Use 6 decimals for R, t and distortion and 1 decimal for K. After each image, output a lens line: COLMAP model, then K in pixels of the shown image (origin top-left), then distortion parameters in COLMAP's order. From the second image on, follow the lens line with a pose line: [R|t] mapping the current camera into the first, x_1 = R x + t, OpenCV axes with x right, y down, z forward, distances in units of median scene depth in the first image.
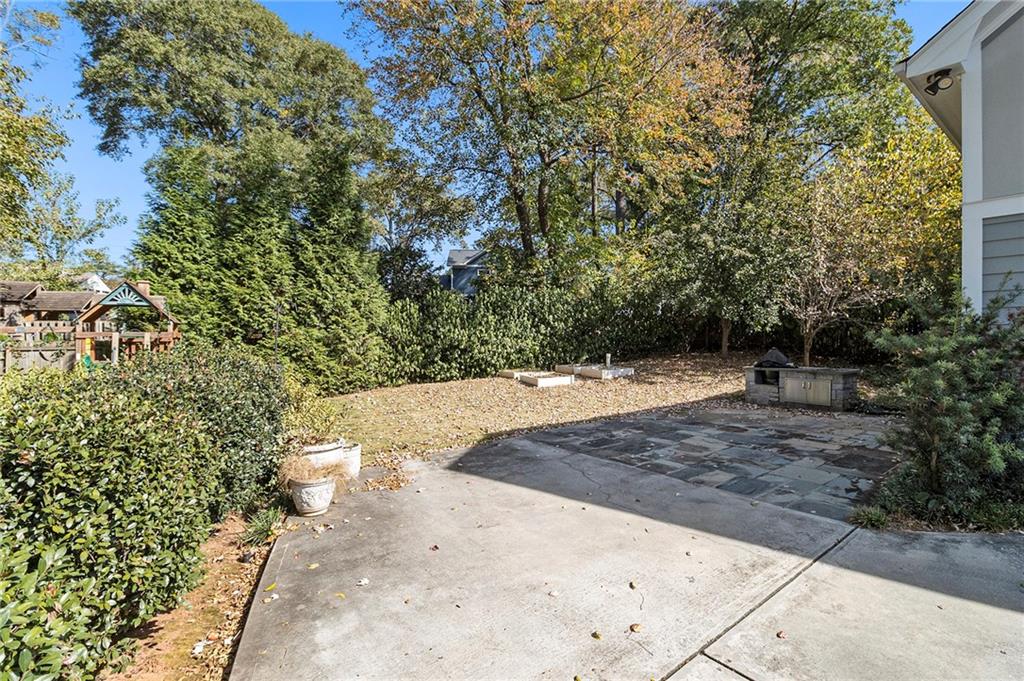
lens RADIAL K [[473.2, 0, 512.0], [0, 473.2, 340.5], [0, 0, 1]] dist [-0.001418, -0.000706]
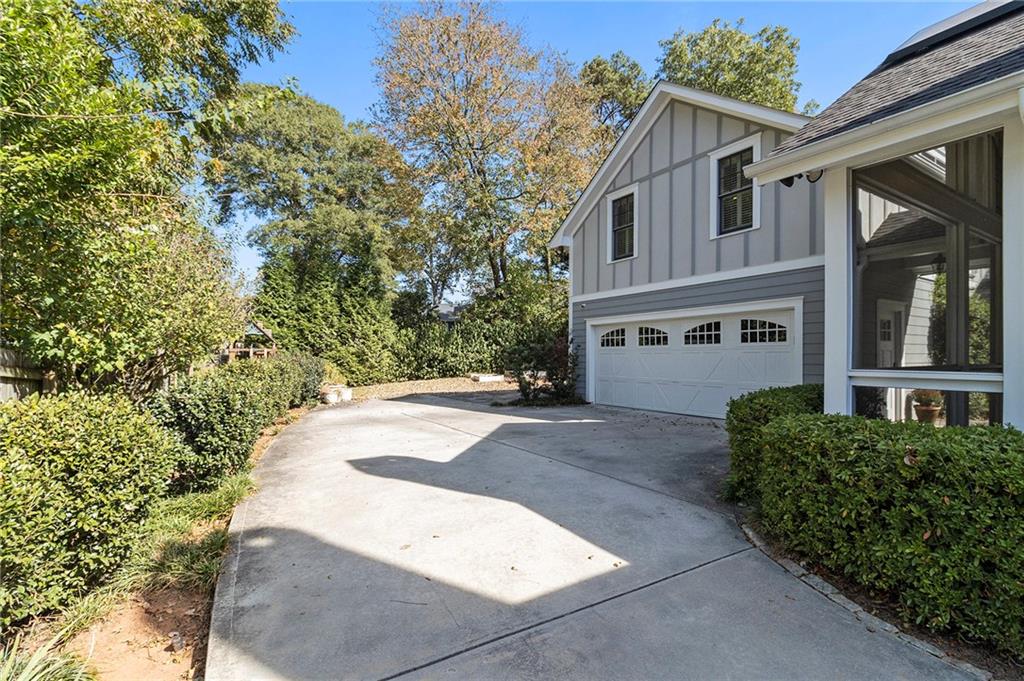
lens RADIAL K [[476.5, 0, 512.7], [0, 476.5, 359.8], [0, 0, 1]] dist [0.000185, 0.000045]
pose [[0.992732, -0.001056, -0.120338, 0.347702], [0.000589, 0.999992, -0.003914, 0.026379], [0.120342, 0.003814, 0.992725, -0.597448]]
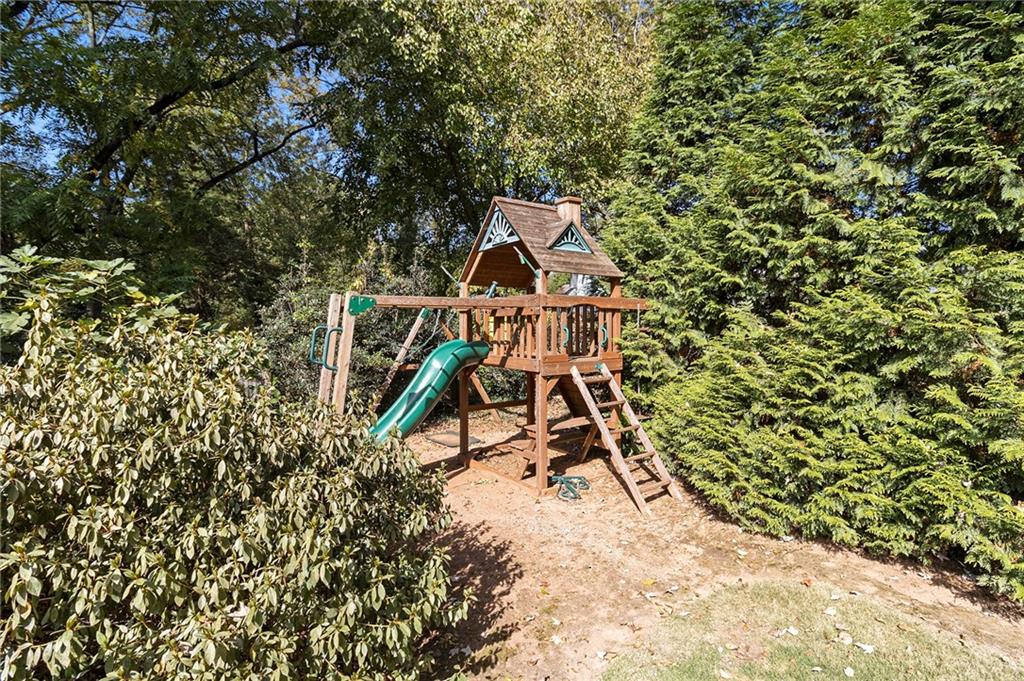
lens RADIAL K [[473.2, 0, 512.0], [0, 473.2, 340.5], [0, 0, 1]] dist [-0.001418, -0.000706]
pose [[0.216448, 0.026838, -0.975925, -0.248056], [0.002750, 0.999601, 0.028099, 0.007873], [0.976290, -0.008765, 0.216288, 0.694998]]
